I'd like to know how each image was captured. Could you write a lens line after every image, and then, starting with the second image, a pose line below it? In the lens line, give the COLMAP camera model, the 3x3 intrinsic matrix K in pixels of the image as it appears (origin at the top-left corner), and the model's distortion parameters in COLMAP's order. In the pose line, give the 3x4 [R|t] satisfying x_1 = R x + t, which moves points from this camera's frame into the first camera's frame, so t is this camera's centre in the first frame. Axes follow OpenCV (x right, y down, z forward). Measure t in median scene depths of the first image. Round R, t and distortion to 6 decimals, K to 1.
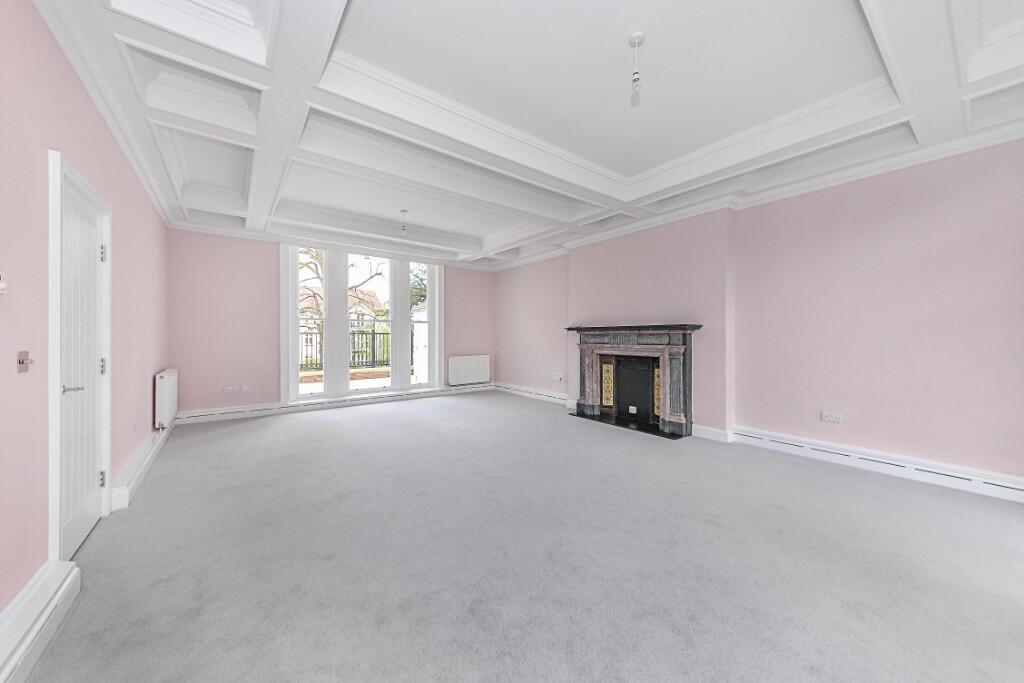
lens RADIAL K [[357.8, 0, 508.7], [0, 357.8, 334.9], [0, 0, 1]] dist [0.000423, -0.000043]
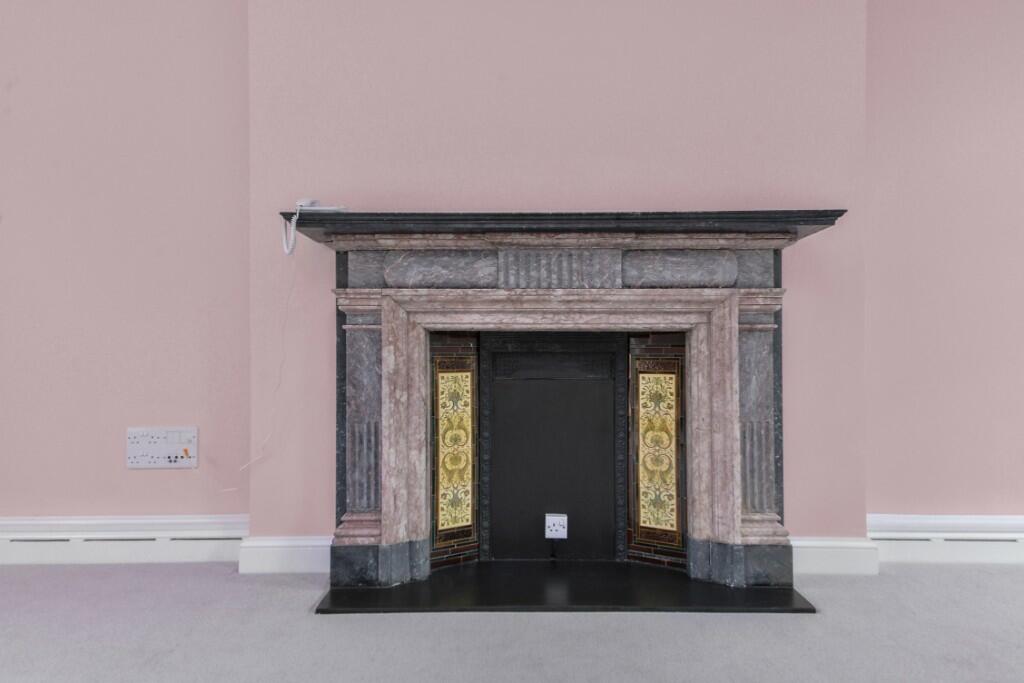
lens RADIAL K [[654.8, 0, 506.0], [0, 654.8, 339.1], [0, 0, 1]] dist [0.035776, -0.001301]
pose [[0.596567, 0.002215, 0.802560, -0.086012], [-0.001809, 0.999997, -0.001415, 0.060298], [-0.802561, -0.000608, 0.596570, 0.691469]]
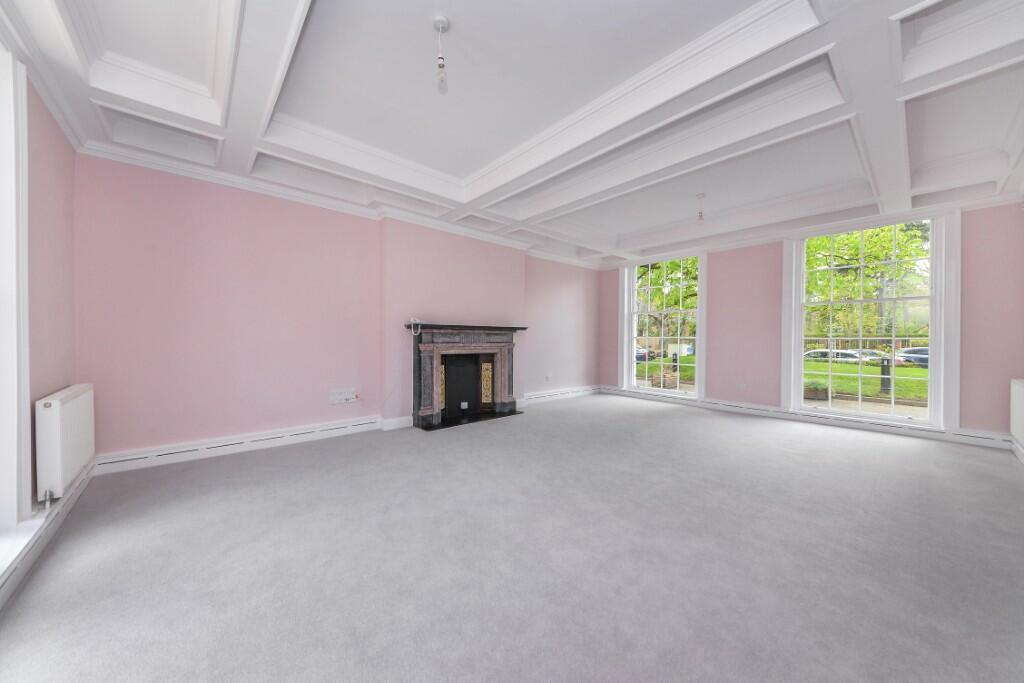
lens RADIAL K [[357.8, 0, 519.8], [0, 357.8, 344.3], [0, 0, 1]] dist [0.000423, -0.000043]
pose [[-0.101337, -0.026598, 0.994497, -0.676809], [-0.014084, 0.999581, 0.025299, 0.001181], [-0.994752, -0.011443, -0.101669, 0.902853]]
